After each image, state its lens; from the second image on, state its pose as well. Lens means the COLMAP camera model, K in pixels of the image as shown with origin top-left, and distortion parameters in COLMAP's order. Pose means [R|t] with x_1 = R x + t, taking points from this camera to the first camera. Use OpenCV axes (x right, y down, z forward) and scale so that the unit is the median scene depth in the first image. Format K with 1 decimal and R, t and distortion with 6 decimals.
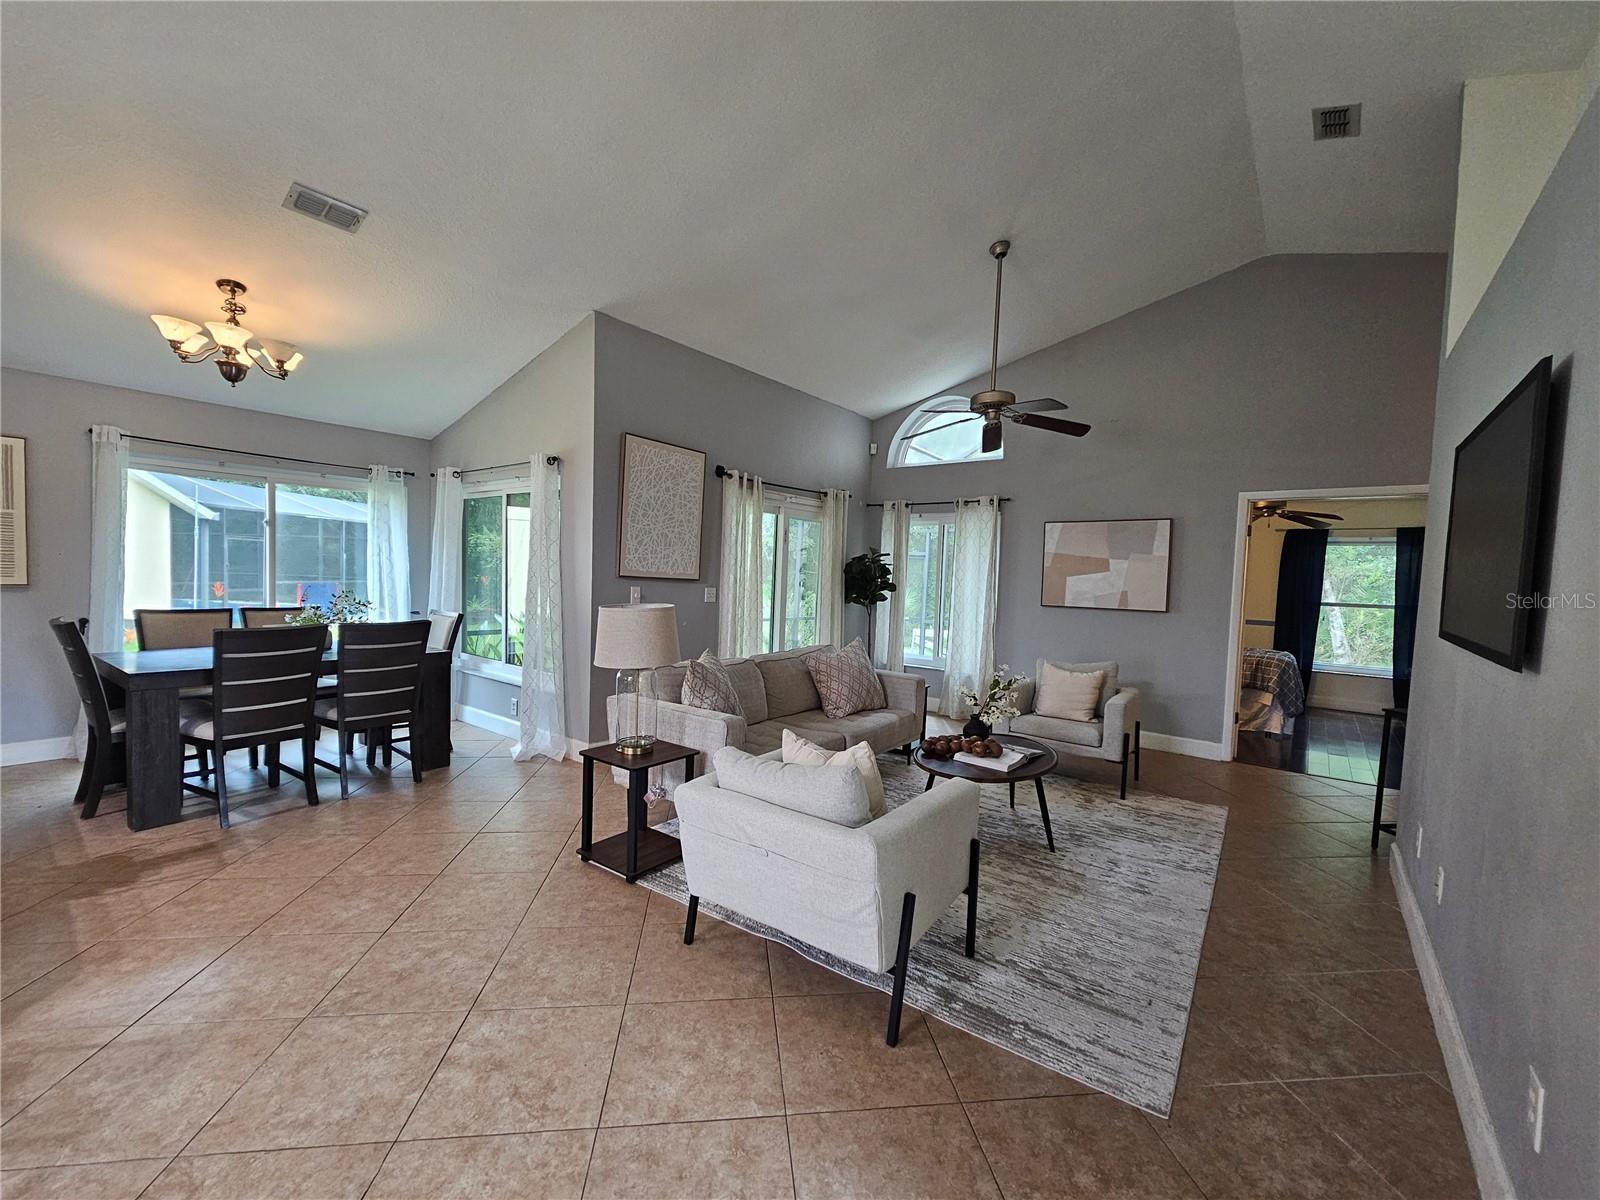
lens RADIAL K [[656.7, 0, 804.1], [0, 656.7, 603.4], [0, 0, 1]] dist [-0.001310, 0.000302]
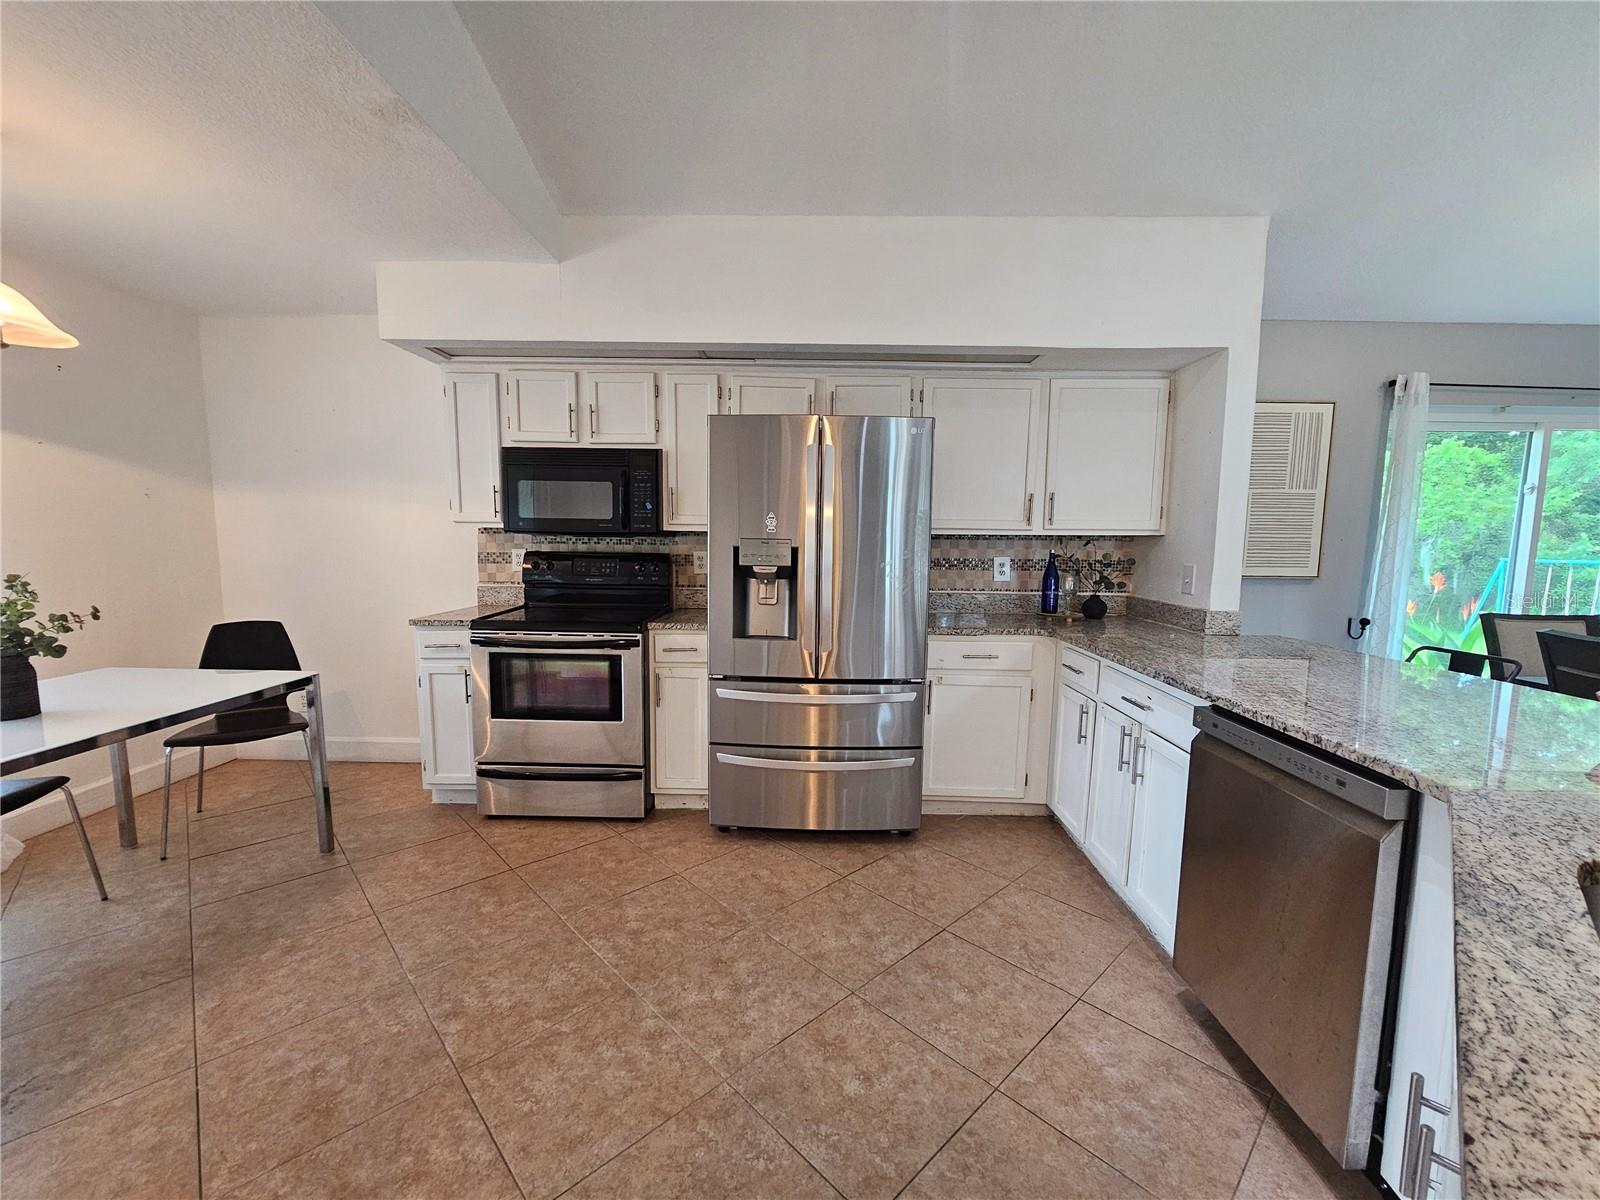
lens RADIAL K [[656.7, 0, 798.6], [0, 656.7, 609.0], [0, 0, 1]] dist [-0.001310, 0.000302]
pose [[0.595550, 0.059864, -0.801084, -0.827568], [-0.026180, 0.998136, 0.055127, -0.014734], [0.802891, -0.011859, 0.596007, -0.051821]]
